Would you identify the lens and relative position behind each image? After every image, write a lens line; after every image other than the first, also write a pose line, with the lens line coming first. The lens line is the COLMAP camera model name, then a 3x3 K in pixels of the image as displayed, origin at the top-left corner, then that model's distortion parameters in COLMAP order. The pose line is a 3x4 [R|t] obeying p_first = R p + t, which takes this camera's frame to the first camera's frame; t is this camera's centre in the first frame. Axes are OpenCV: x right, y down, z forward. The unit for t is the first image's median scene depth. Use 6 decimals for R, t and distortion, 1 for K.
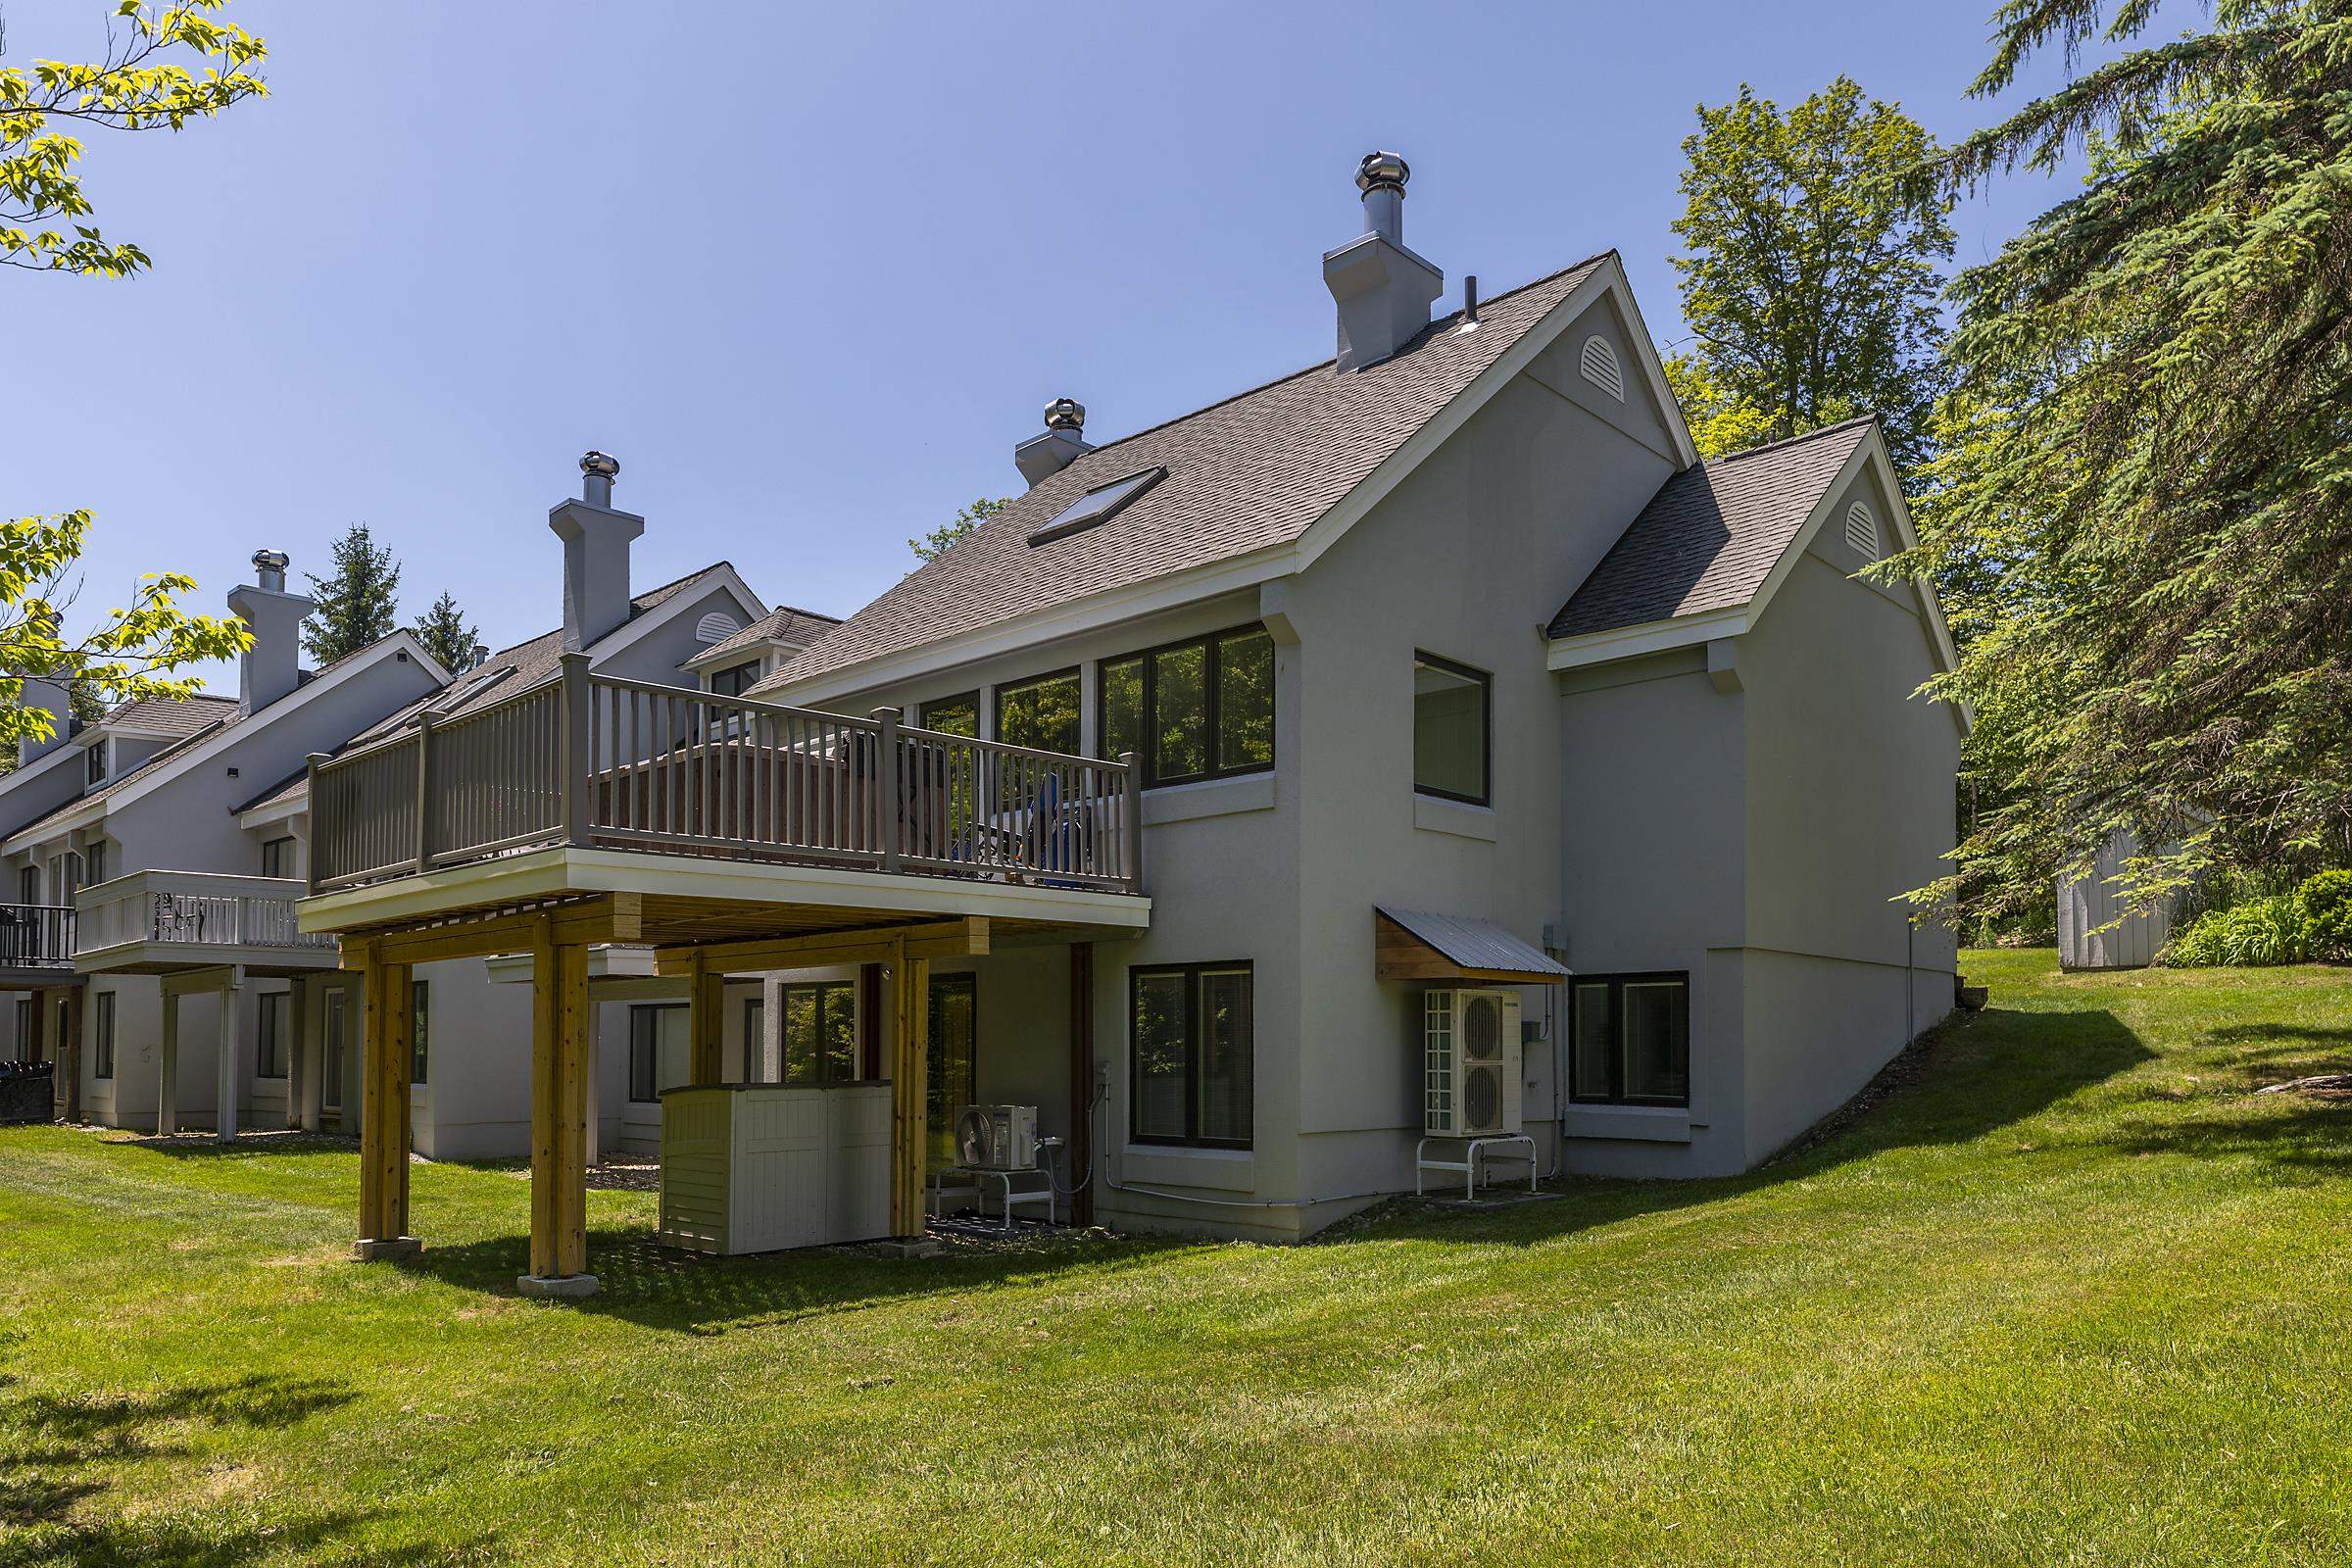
lens RADIAL K [[1529.1, 0, 1174.1], [0, 1529.1, 824.4], [0, 0, 1]] dist [0.000588, 0.000083]
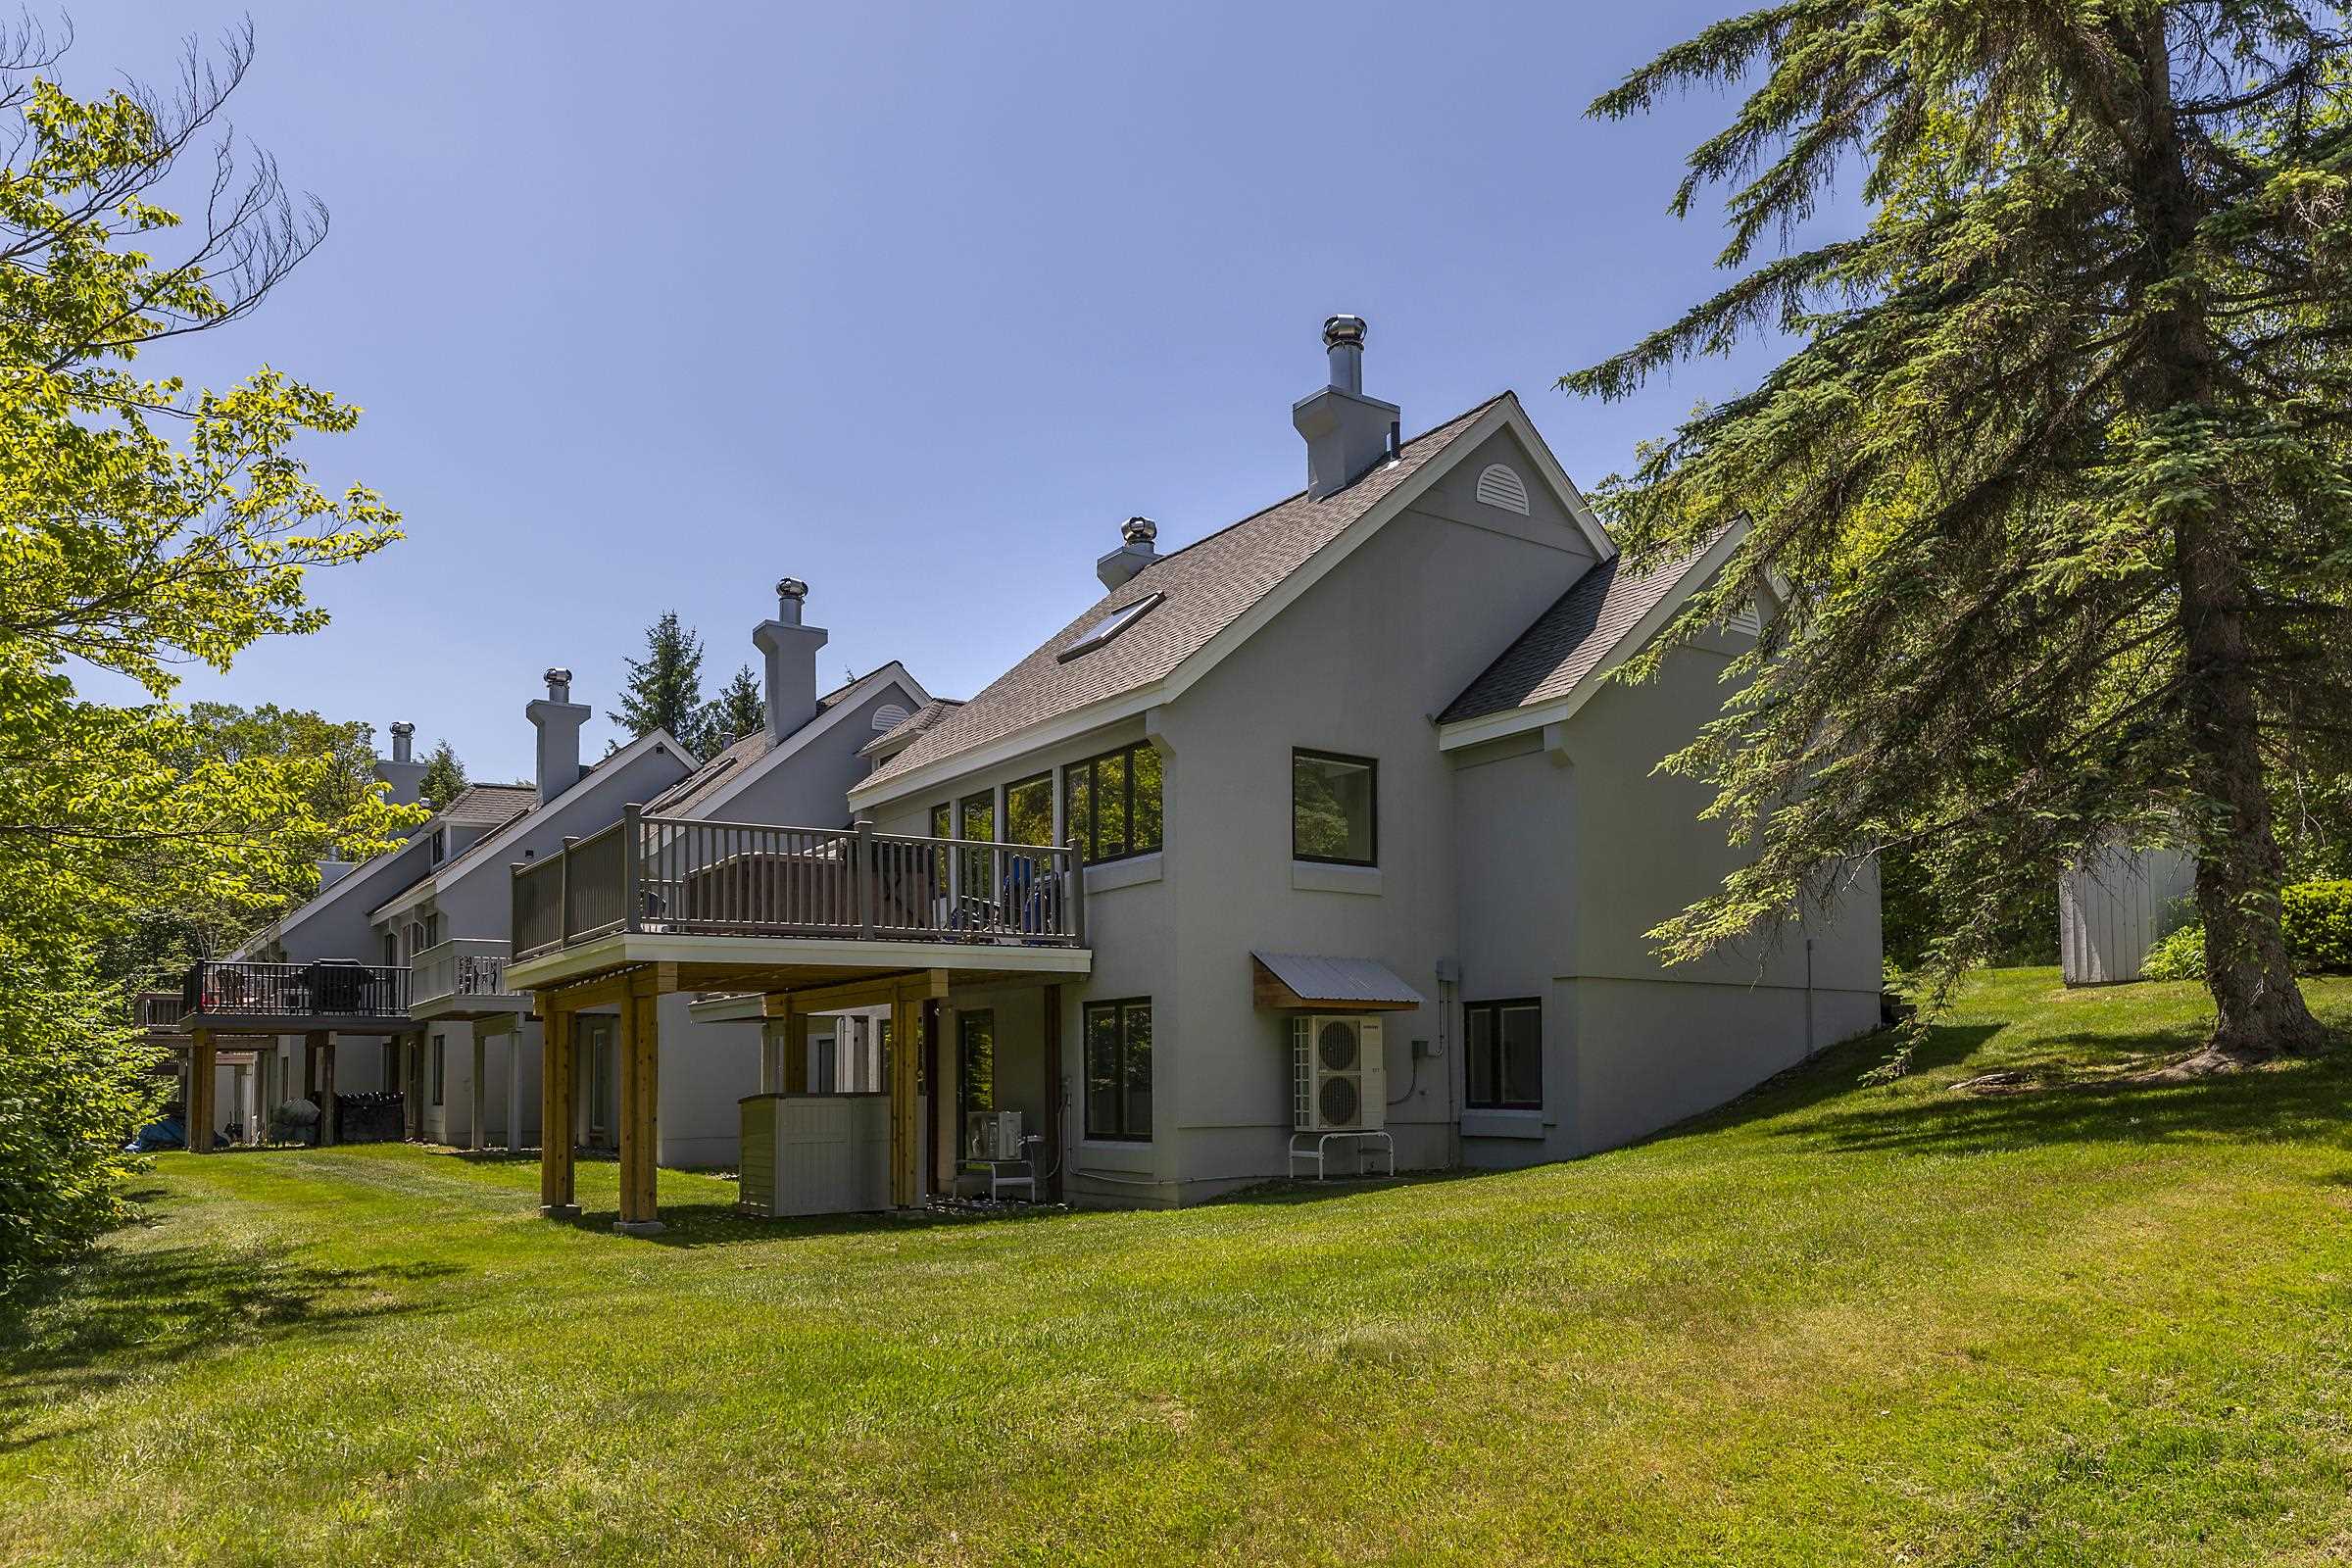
lens RADIAL K [[1586.3, 0, 1176.0], [0, 1586.3, 784.0], [0, 0, 1]] dist [-0.003254, -0.000778]
pose [[0.978771, -0.046749, -0.199556, 0.303997], [0.038608, 0.998263, -0.044496, -0.027620], [0.201290, 0.035847, 0.978876, -0.290311]]
